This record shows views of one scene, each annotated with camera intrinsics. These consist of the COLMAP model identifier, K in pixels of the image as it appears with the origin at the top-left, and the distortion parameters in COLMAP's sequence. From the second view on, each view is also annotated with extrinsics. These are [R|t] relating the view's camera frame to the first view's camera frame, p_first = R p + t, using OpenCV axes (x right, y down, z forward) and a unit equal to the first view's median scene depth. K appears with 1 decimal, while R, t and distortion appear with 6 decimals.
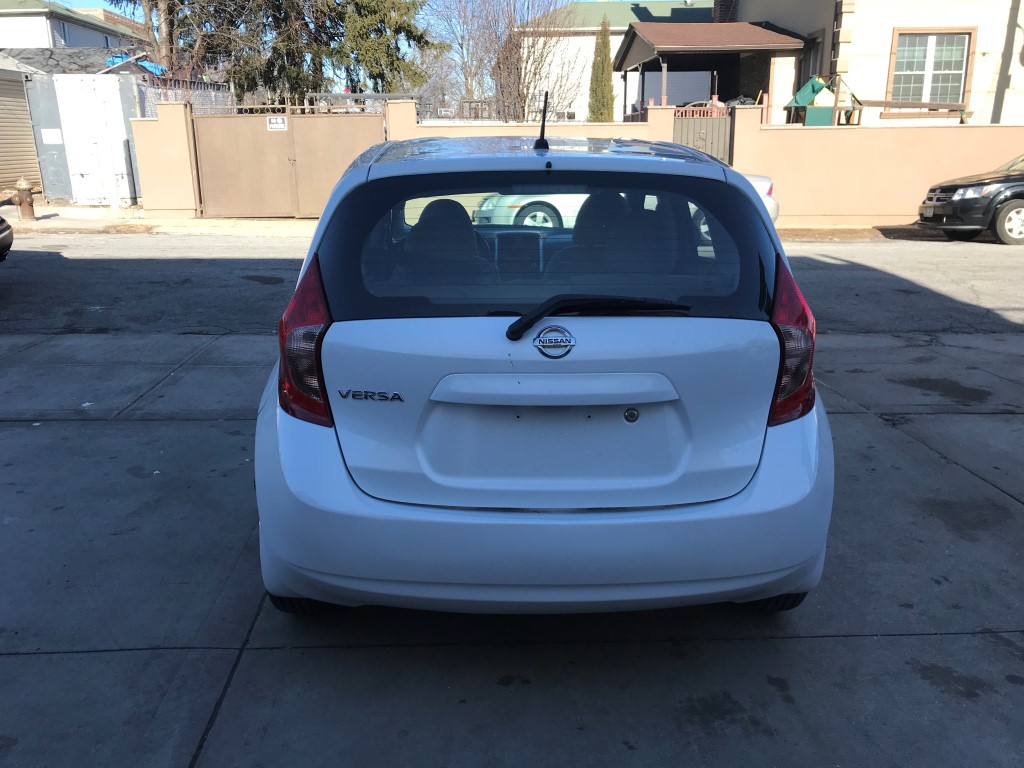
lens RADIAL K [[878.4, 0, 512.0], [0, 878.4, 384.0], [0, 0, 1]] dist [-0.000829, -0.027224]
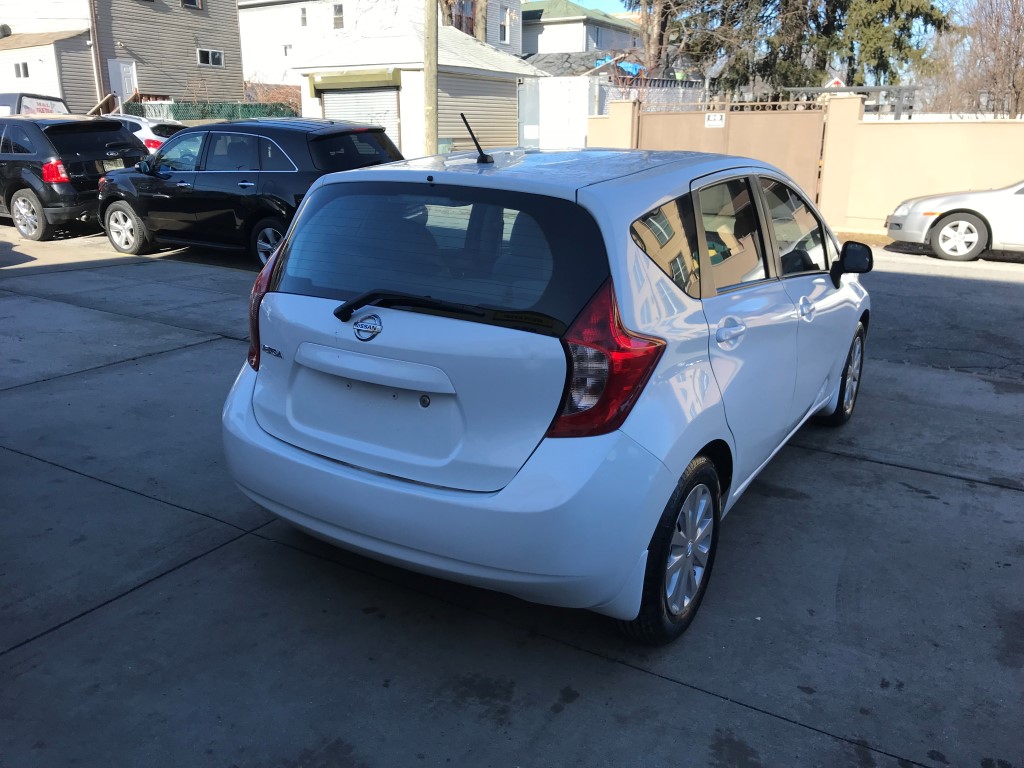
lens RADIAL K [[898.5, 0, 512.0], [0, 898.5, 384.0], [0, 0, 1]] dist [-0.005859, -0.019956]
pose [[0.809877, 0.159117, -0.564607, 0.195060], [-0.156216, 0.986253, 0.053867, -0.014775], [0.565416, 0.044575, 0.823600, 0.023219]]
